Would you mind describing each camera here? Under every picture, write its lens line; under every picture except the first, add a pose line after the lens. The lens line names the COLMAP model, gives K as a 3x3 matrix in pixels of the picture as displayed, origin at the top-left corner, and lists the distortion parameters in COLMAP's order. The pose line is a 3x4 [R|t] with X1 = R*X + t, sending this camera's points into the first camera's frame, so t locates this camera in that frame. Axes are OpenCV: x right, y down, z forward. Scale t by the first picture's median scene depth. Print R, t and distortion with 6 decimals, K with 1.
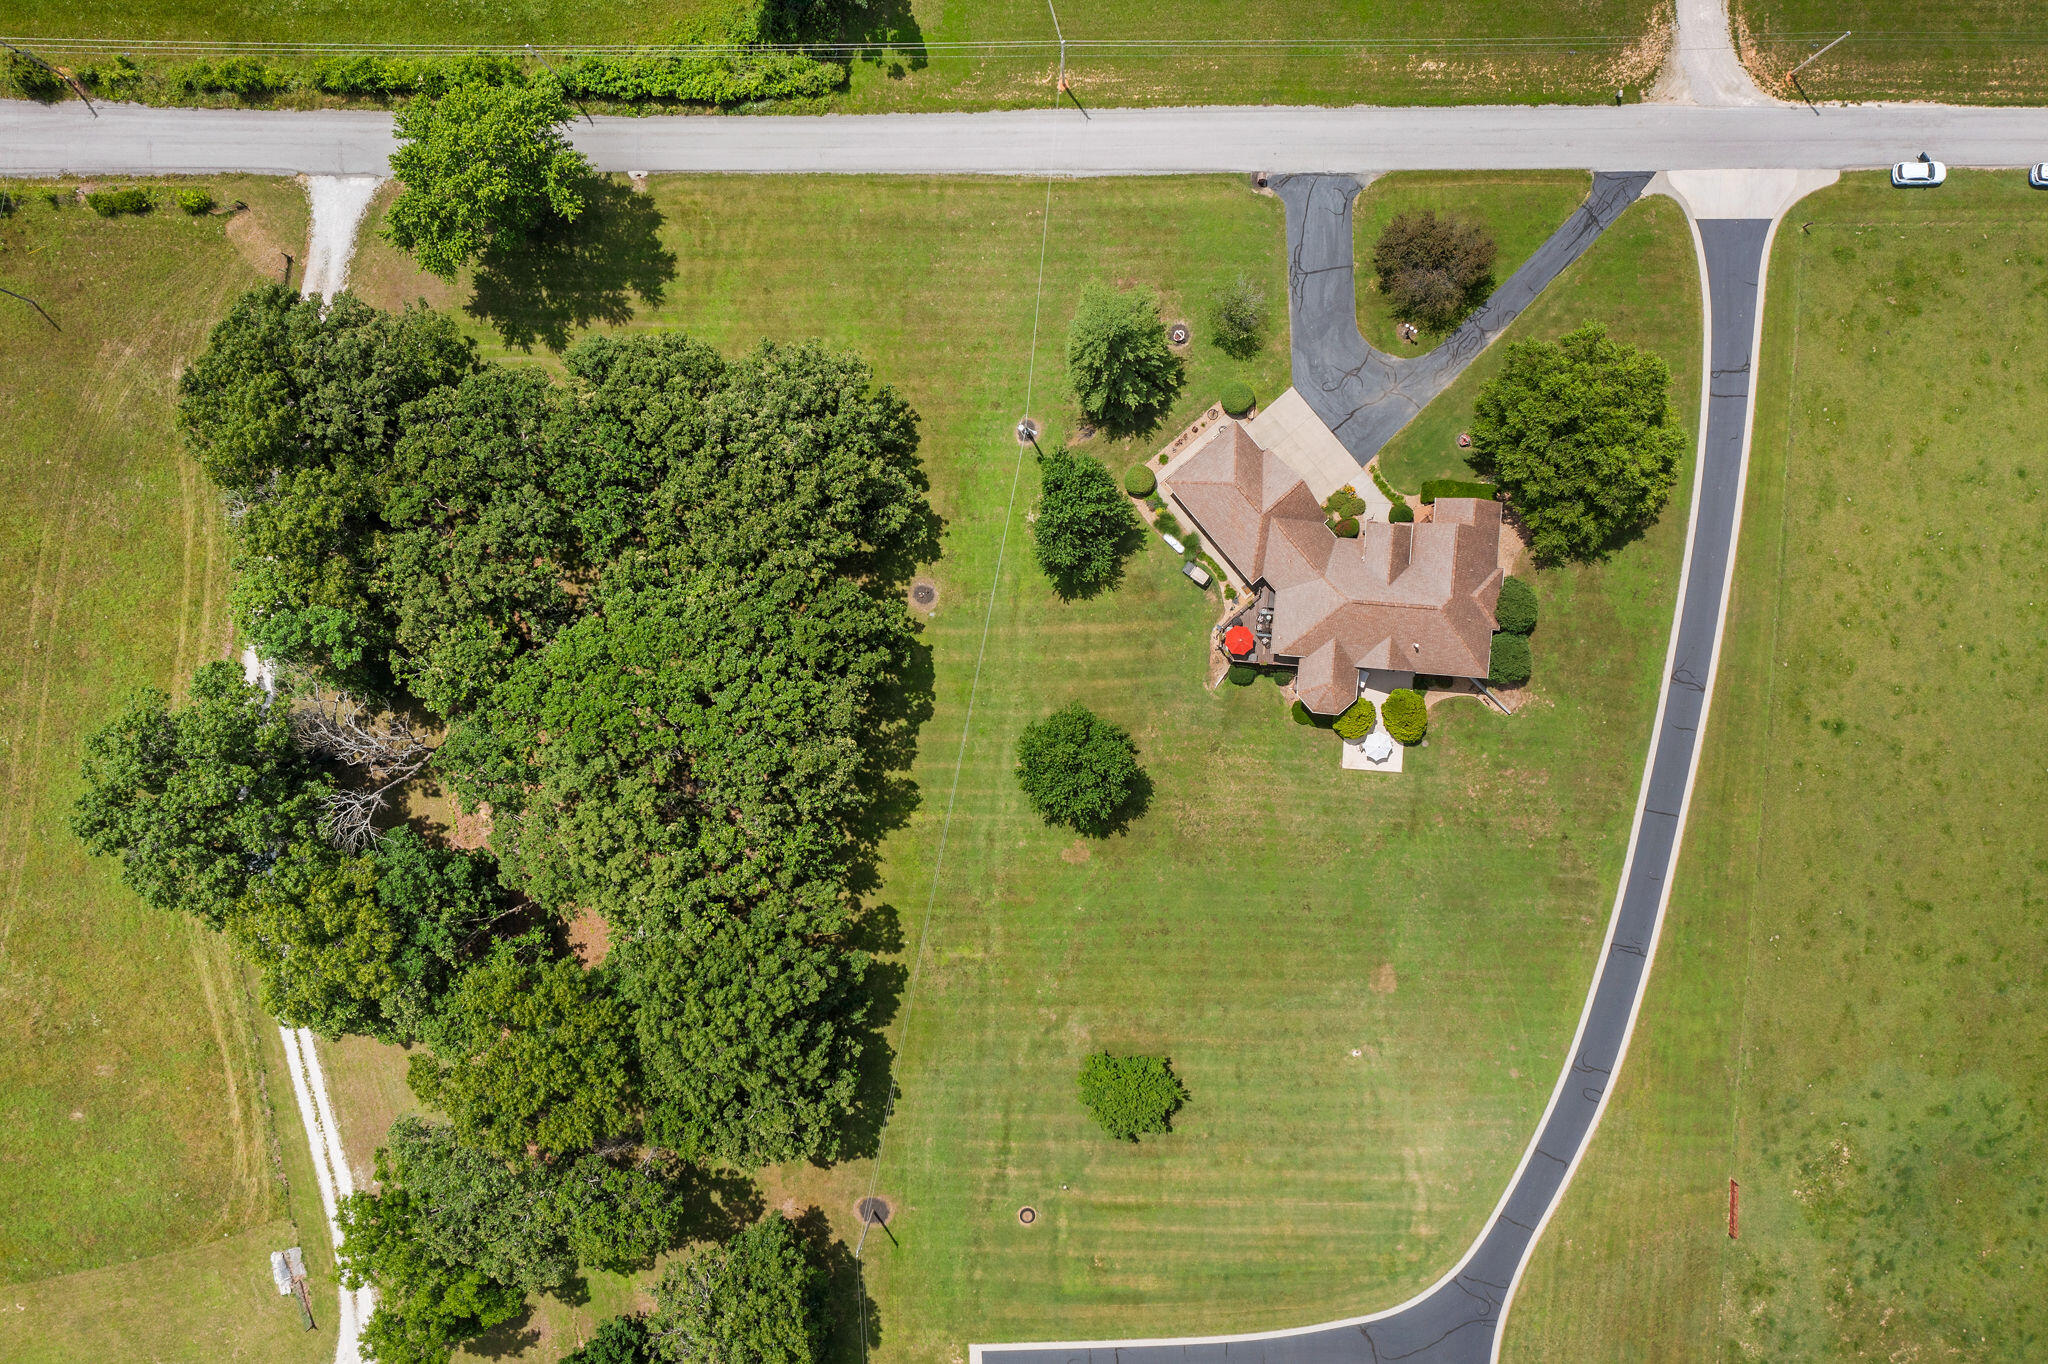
lens RADIAL K [[1627.3, 0, 1036.7], [0, 1627.3, 689.0], [0, 0, 1]] dist [0.003901, 0.009425]
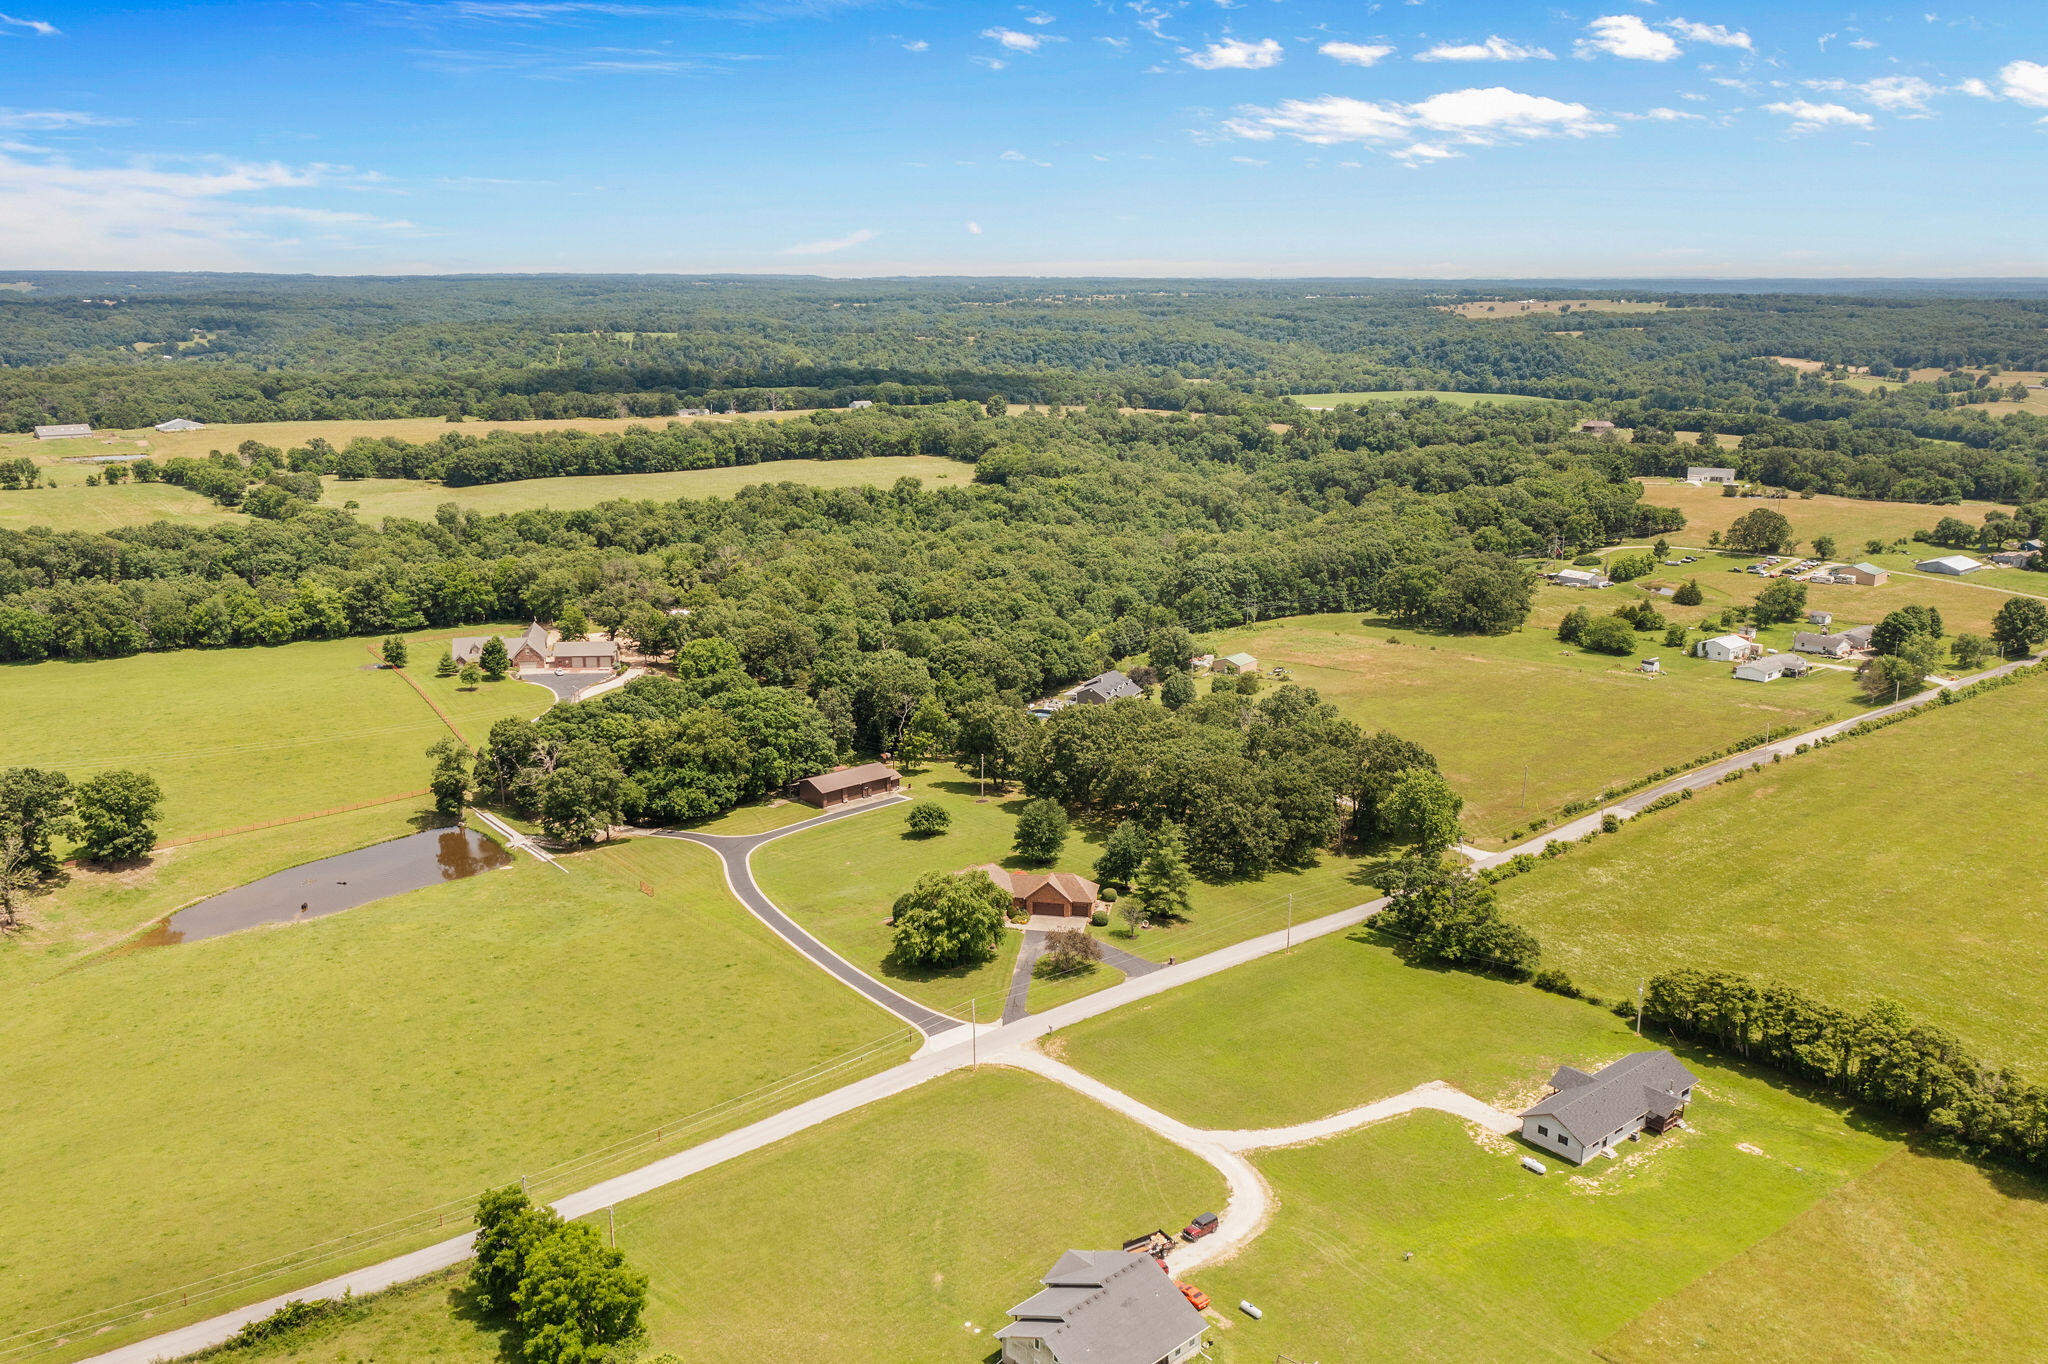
lens RADIAL K [[1627.3, 0, 1014.1], [0, 1627.3, 676.5], [0, 0, 1]] dist [0.003901, 0.009425]
pose [[-0.777008, 0.170707, -0.605902, 1.308676], [-0.629490, -0.210938, 0.747828, -1.481311], [-0.000148, 0.962478, 0.271359, 0.212883]]
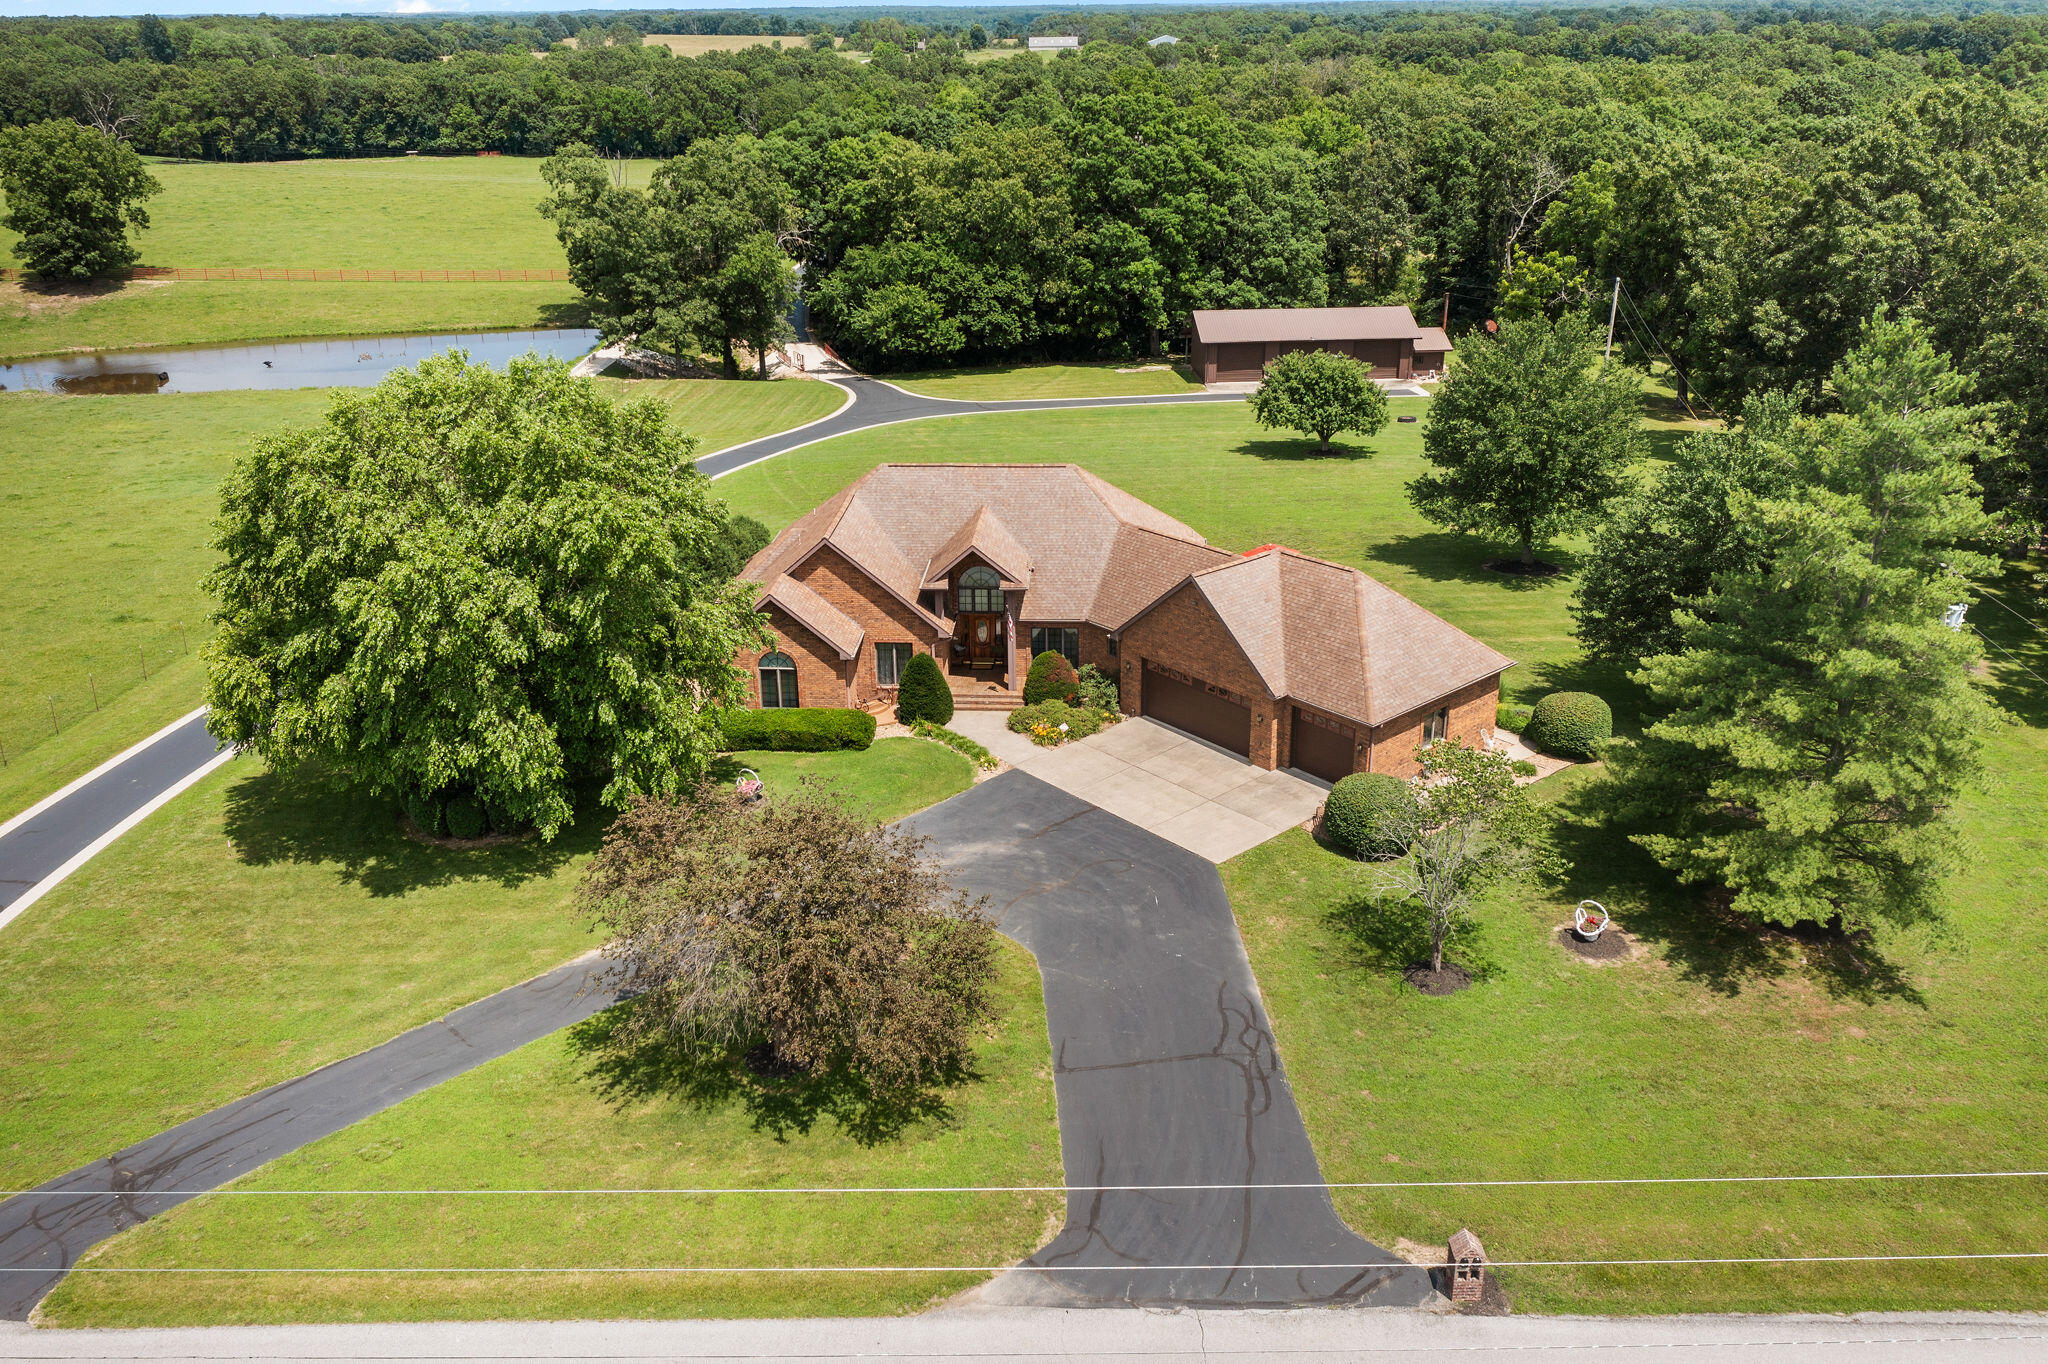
lens RADIAL K [[1627.3, 0, 1019.4], [0, 1627.3, 676.5], [0, 0, 1]] dist [0.003901, 0.009425]
pose [[-0.999478, 0.031896, 0.005110, 0.197620], [-0.008106, -0.400796, 0.916131, -0.493706], [0.031269, 0.915612, 0.400845, 0.829190]]
